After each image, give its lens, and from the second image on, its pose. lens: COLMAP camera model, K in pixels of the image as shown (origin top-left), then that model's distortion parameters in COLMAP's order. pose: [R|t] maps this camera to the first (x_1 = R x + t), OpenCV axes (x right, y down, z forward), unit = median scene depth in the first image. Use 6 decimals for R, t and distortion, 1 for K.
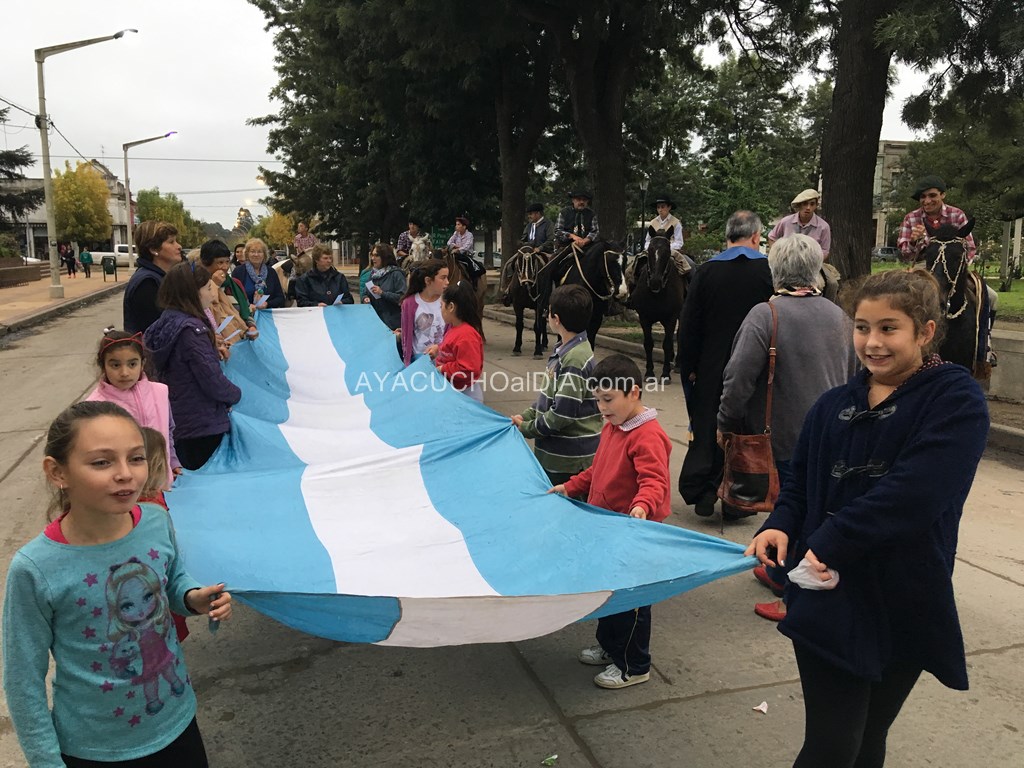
lens RADIAL K [[866.0, 0, 511.6], [0, 866.0, 390.3], [0, 0, 1]] dist [0.103133, -0.158408]
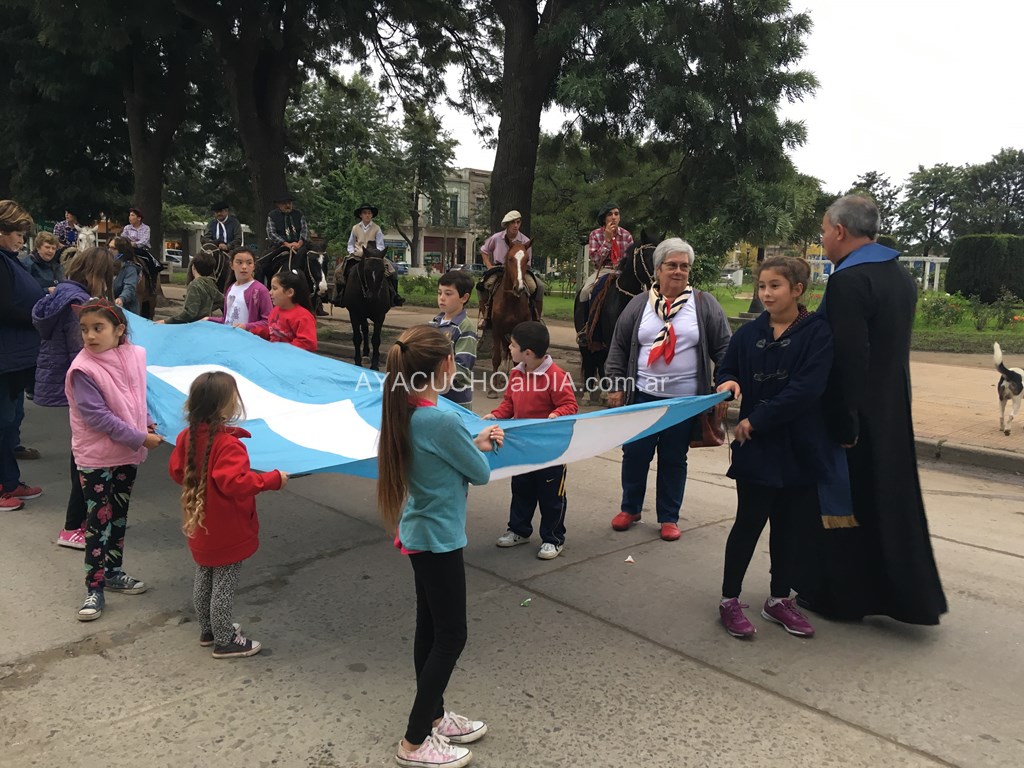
lens RADIAL K [[866.0, 0, 512.0], [0, 866.0, 384.6], [0, 0, 1]] dist [0.103133, -0.158408]
pose [[0.898491, -0.023527, 0.438360, -0.034185], [0.031253, 0.999457, -0.010416, 0.005407], [-0.437877, 0.023059, 0.898739, -0.015480]]
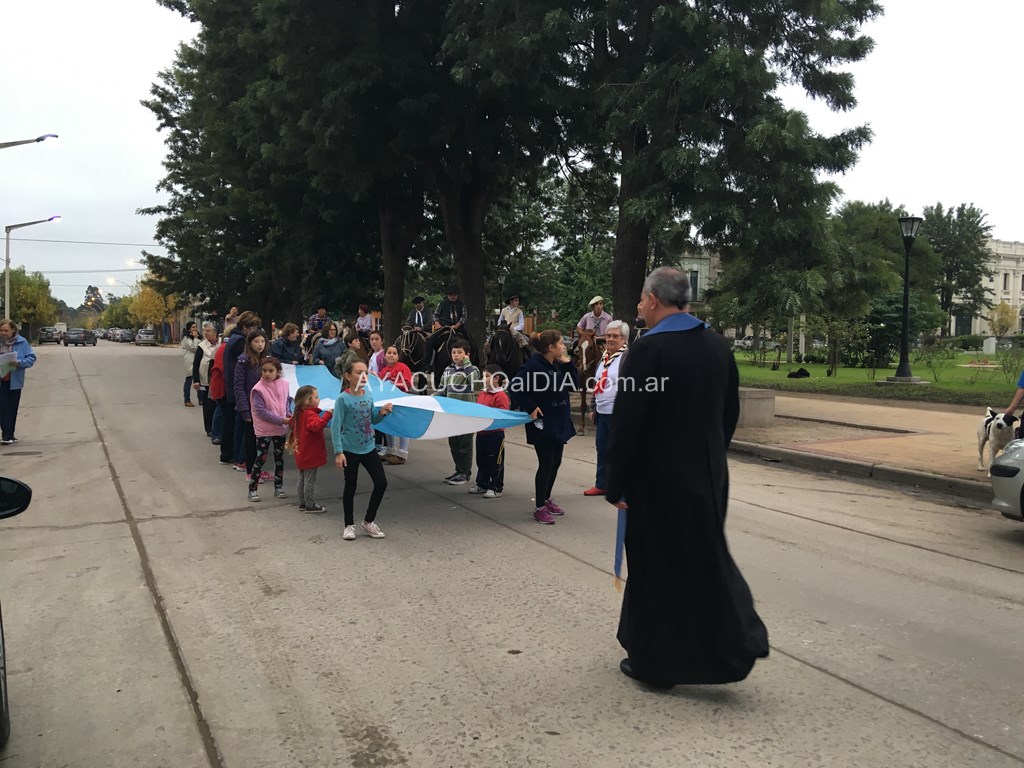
lens RADIAL K [[866.0, 0, 511.2], [0, 866.0, 380.7], [0, 0, 1]] dist [0.103133, -0.158408]
pose [[0.987780, 0.007956, 0.155652, -0.012113], [0.008712, 0.994316, -0.106109, 0.018624], [-0.155612, 0.106169, 0.982096, -0.102255]]
